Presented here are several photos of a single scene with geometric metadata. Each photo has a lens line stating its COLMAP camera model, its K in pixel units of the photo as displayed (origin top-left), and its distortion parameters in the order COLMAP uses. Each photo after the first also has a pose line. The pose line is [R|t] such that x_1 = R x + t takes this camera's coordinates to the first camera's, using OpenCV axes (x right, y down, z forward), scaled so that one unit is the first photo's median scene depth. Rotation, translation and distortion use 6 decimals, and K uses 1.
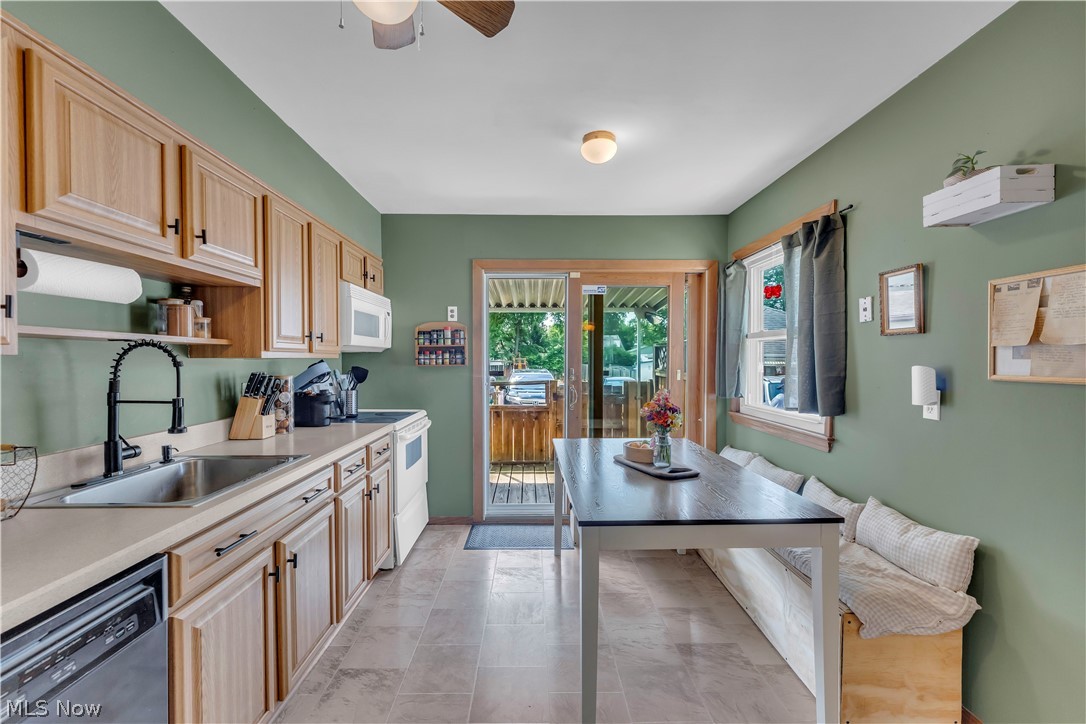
lens RADIAL K [[436.4, 0, 549.7], [0, 436.4, 359.2], [0, 0, 1]] dist [-0.000815, -0.000060]
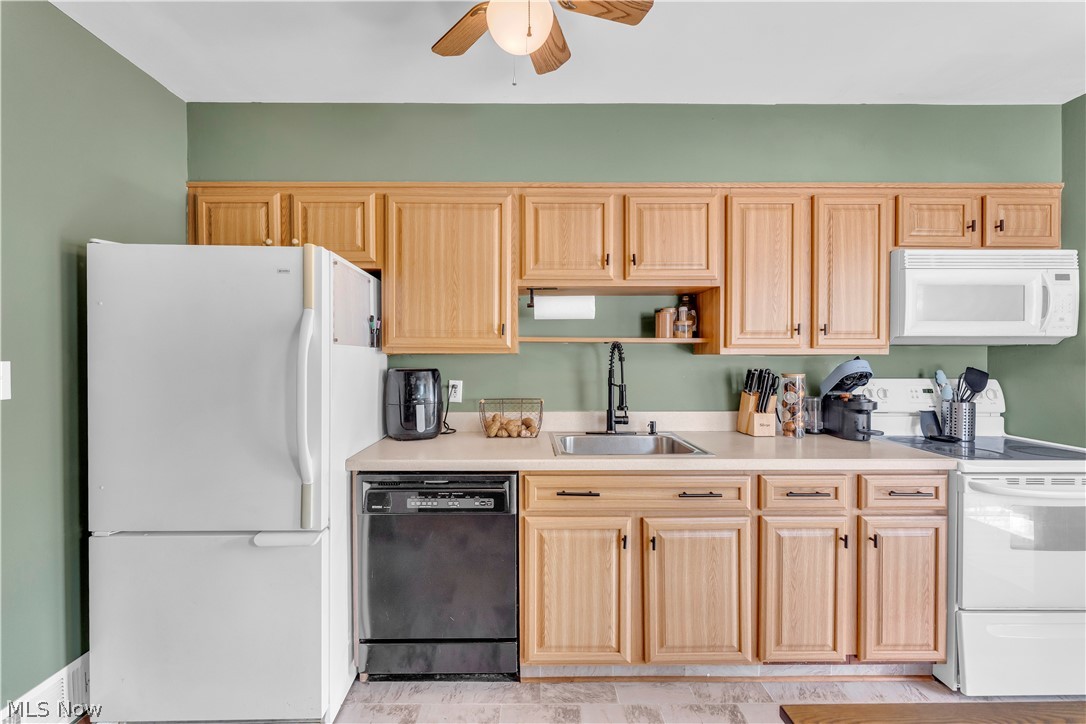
lens RADIAL K [[448.2, 0, 526.4], [0, 448.2, 356.8], [0, 0, 1]] dist [0.000197, -0.000331]
pose [[-0.026280, 0.003868, -0.999647, 0.359105], [-0.001802, 0.999991, 0.003917, -0.000574], [0.999653, 0.001904, -0.026272, 0.488212]]
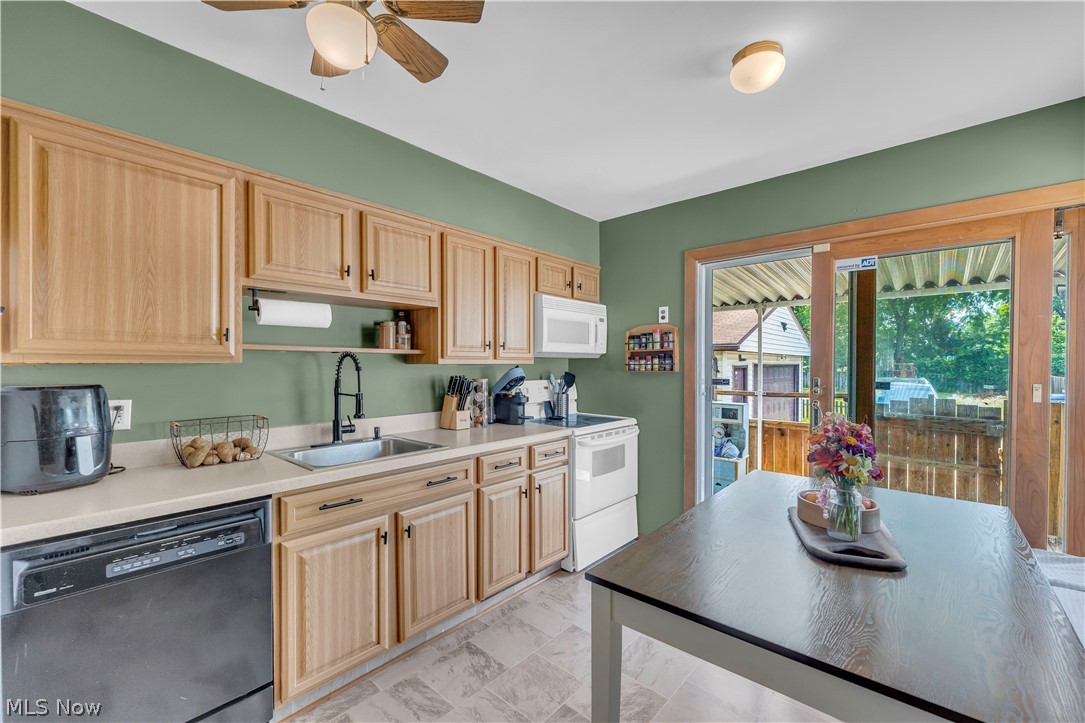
lens RADIAL K [[447.5, 0, 542.5], [0, 447.5, 361.5], [0, 0, 1]] dist [-0.000762, -0.000205]
pose [[0.727716, -0.005190, -0.685859, 0.368581], [0.000687, 0.999976, -0.006838, -0.000987], [0.685879, 0.004505, 0.727702, 0.238085]]
